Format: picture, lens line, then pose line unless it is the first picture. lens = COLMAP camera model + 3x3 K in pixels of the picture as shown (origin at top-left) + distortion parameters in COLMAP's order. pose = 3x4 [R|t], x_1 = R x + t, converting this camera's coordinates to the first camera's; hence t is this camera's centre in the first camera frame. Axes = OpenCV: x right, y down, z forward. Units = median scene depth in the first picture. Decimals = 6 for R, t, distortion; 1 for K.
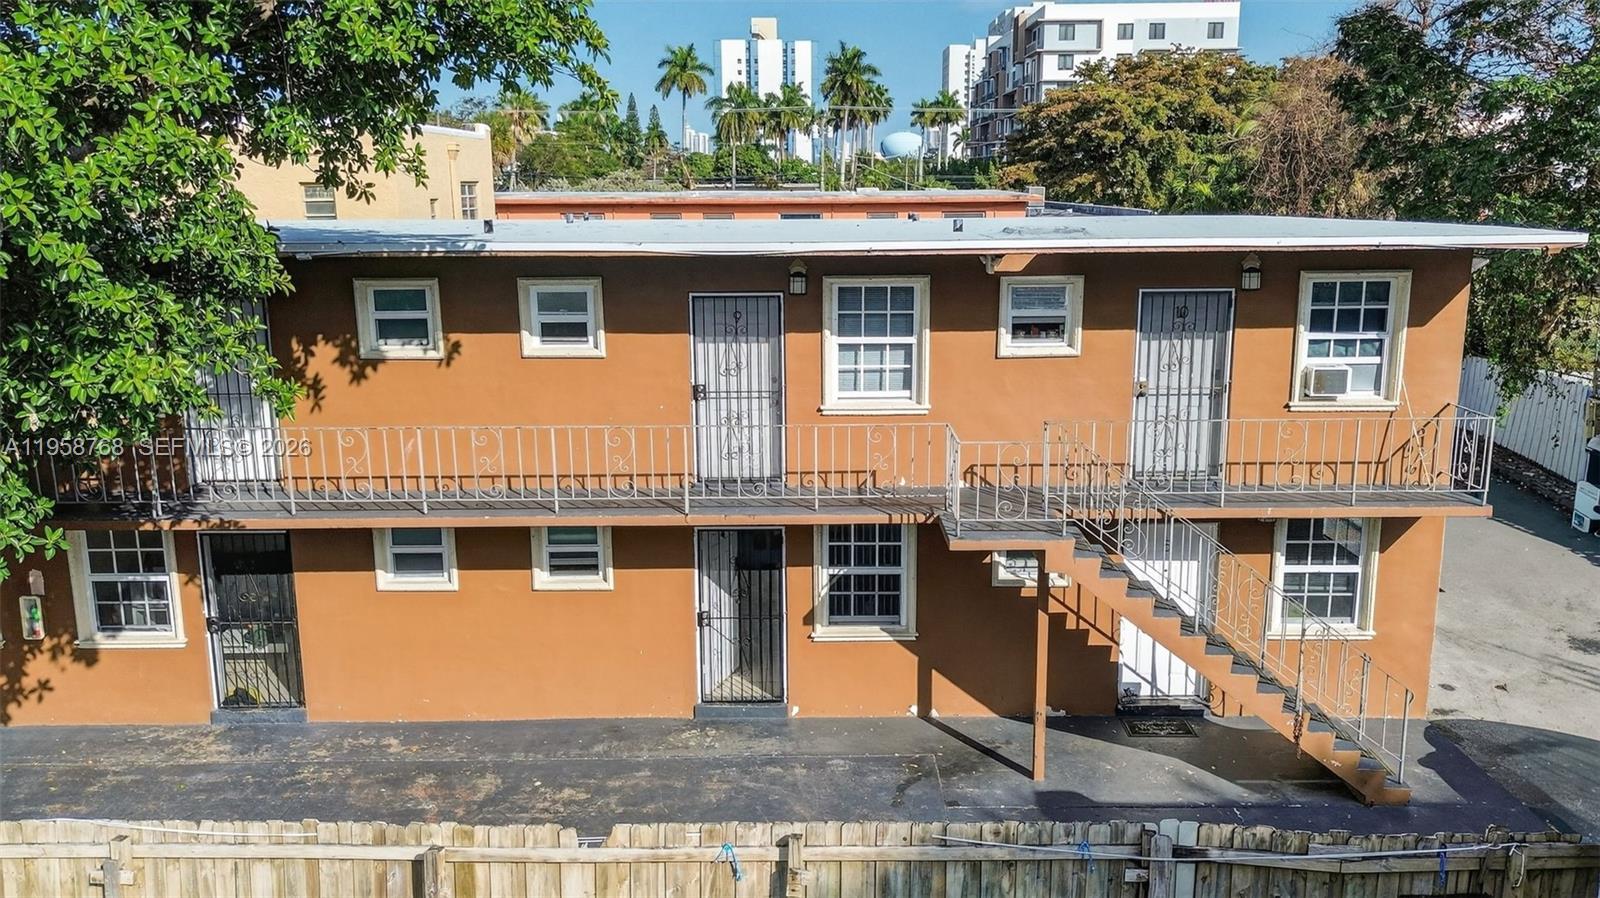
lens RADIAL K [[1271.3, 0, 810.4], [0, 1271.3, 453.7], [0, 0, 1]] dist [0.097549, -0.128752]
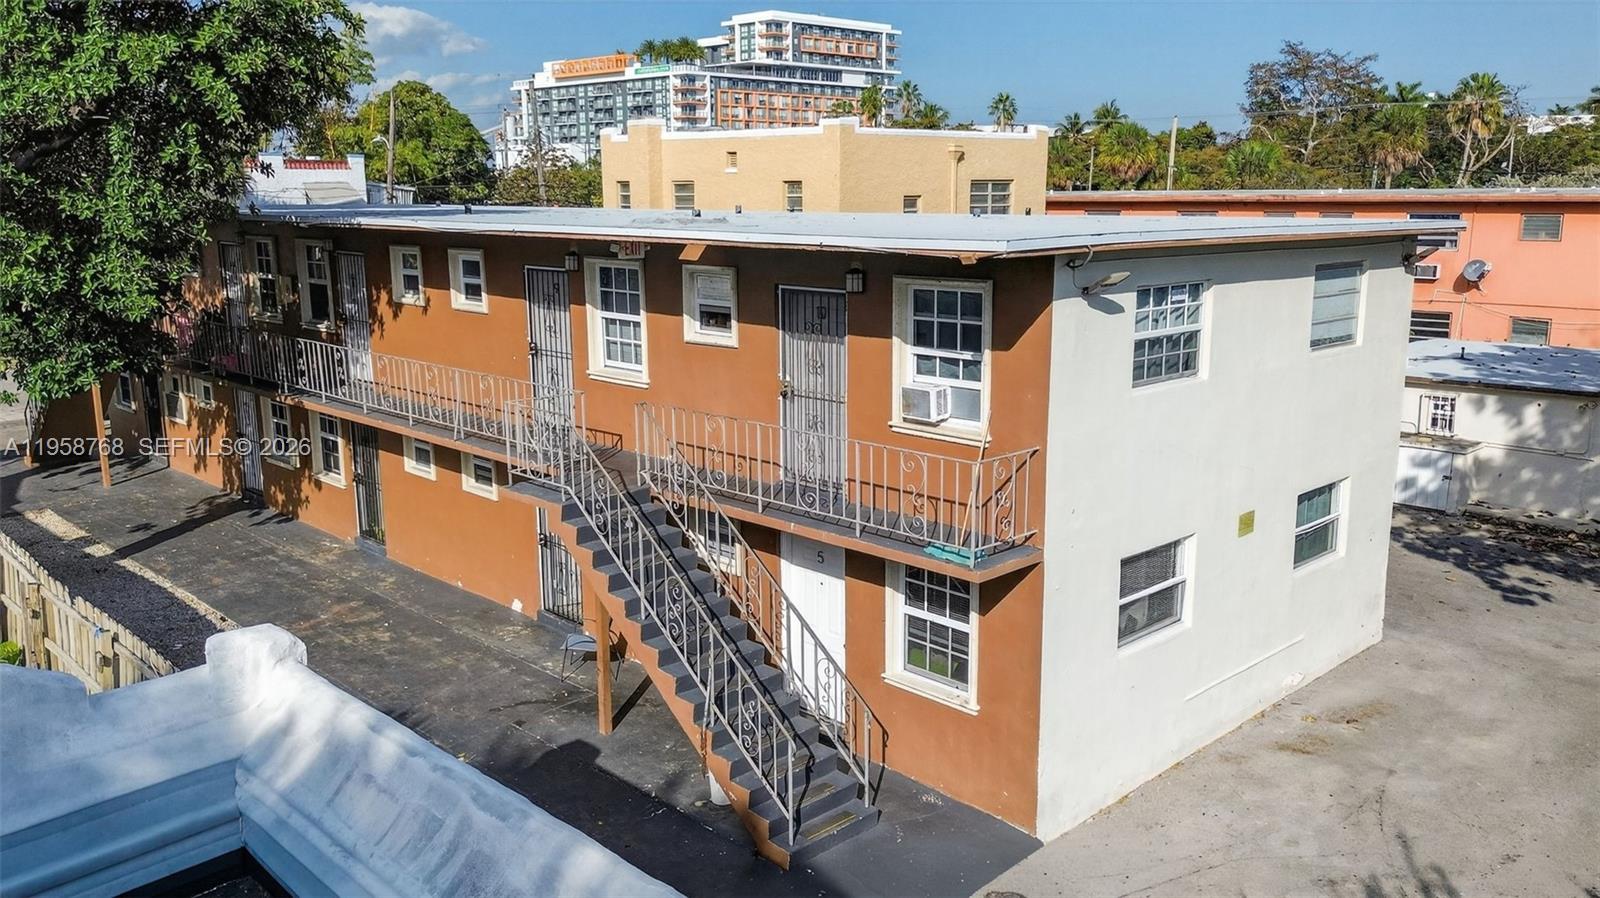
lens RADIAL K [[1271.3, 0, 810.4], [0, 1271.3, 453.7], [0, 0, 1]] dist [0.097549, -0.128752]
pose [[0.699015, 0.148604, -0.699497, 0.962058], [-0.149513, 0.986922, 0.060255, -0.062857], [0.699303, 0.062465, 0.712091, 0.329140]]
